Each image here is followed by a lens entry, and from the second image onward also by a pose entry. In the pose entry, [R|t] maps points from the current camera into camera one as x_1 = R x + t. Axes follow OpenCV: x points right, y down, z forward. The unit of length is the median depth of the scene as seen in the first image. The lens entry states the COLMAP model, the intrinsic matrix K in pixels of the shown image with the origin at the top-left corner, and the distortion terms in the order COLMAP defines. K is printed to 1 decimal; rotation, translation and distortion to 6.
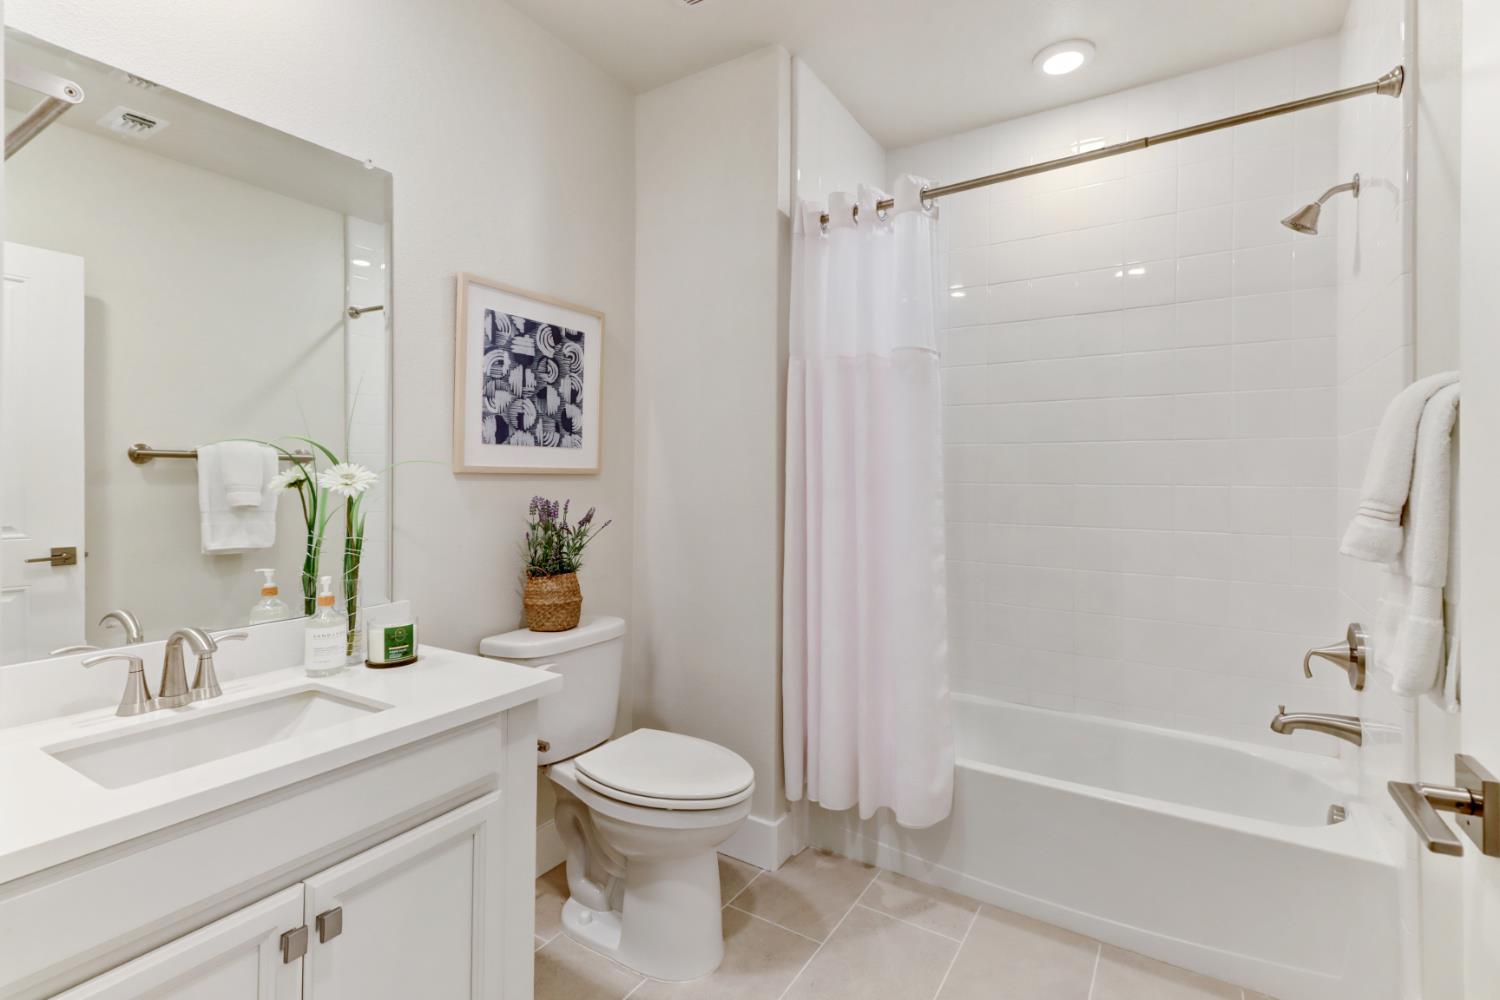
lens RADIAL K [[697.3, 0, 750.9], [0, 697.3, 479.5], [0, 0, 1]] dist [0.020105, -0.000593]
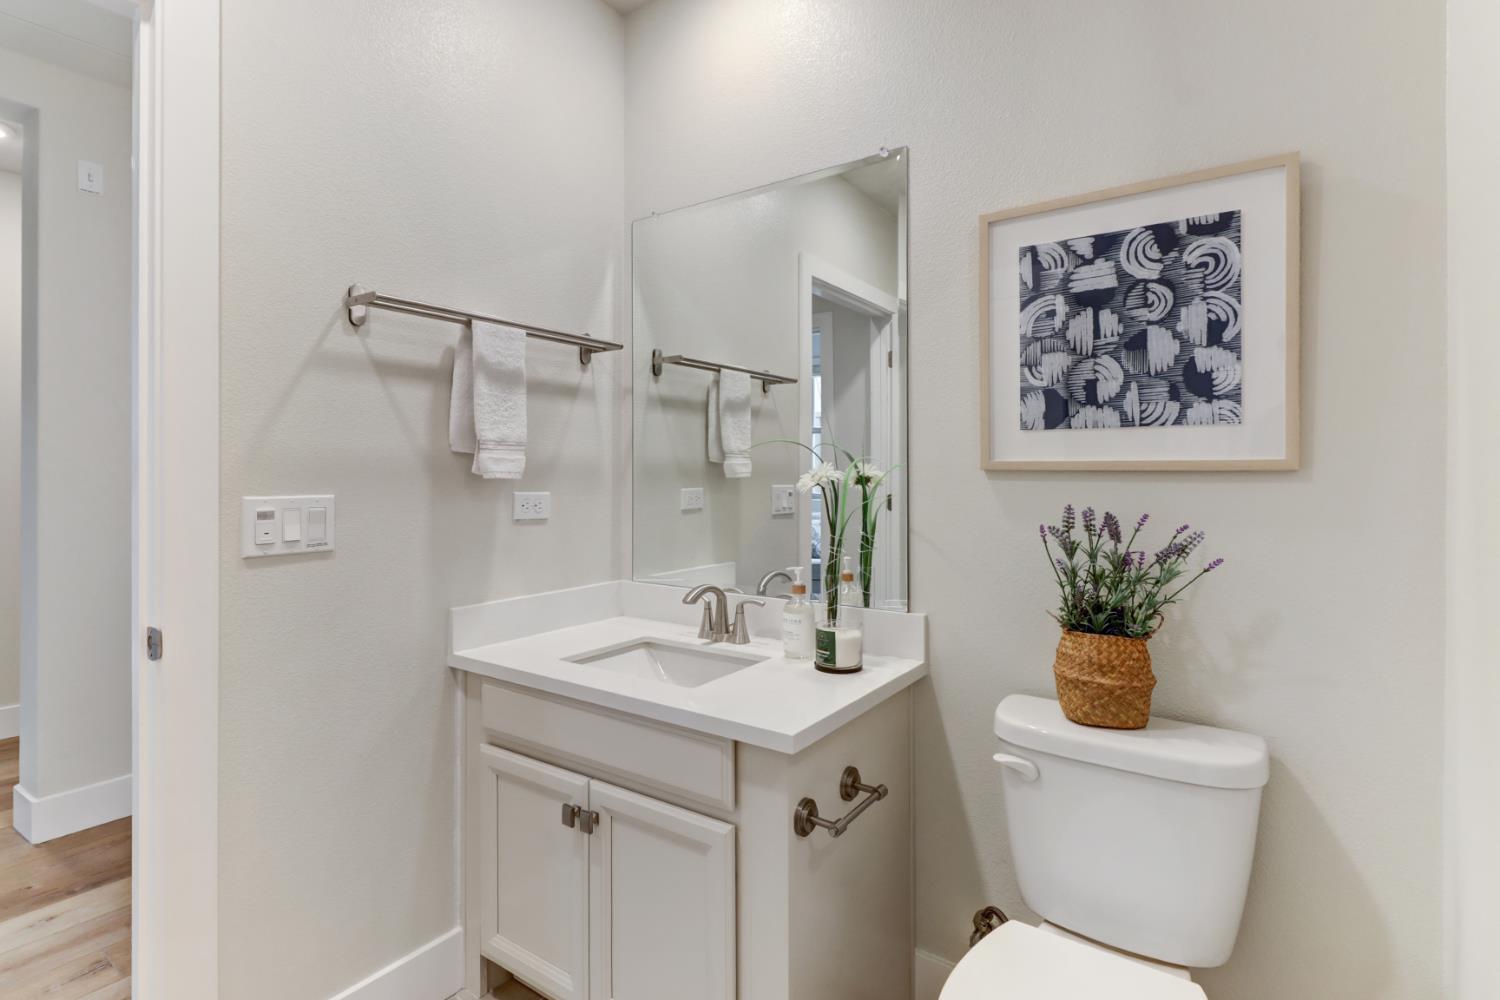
lens RADIAL K [[697.3, 0, 750.9], [0, 697.3, 479.5], [0, 0, 1]] dist [0.020105, -0.000593]
pose [[-0.030500, -0.001830, -0.999533, 0.346517], [-0.012699, 0.999918, -0.001443, 0.005116], [0.999454, 0.012649, -0.030521, 0.695810]]
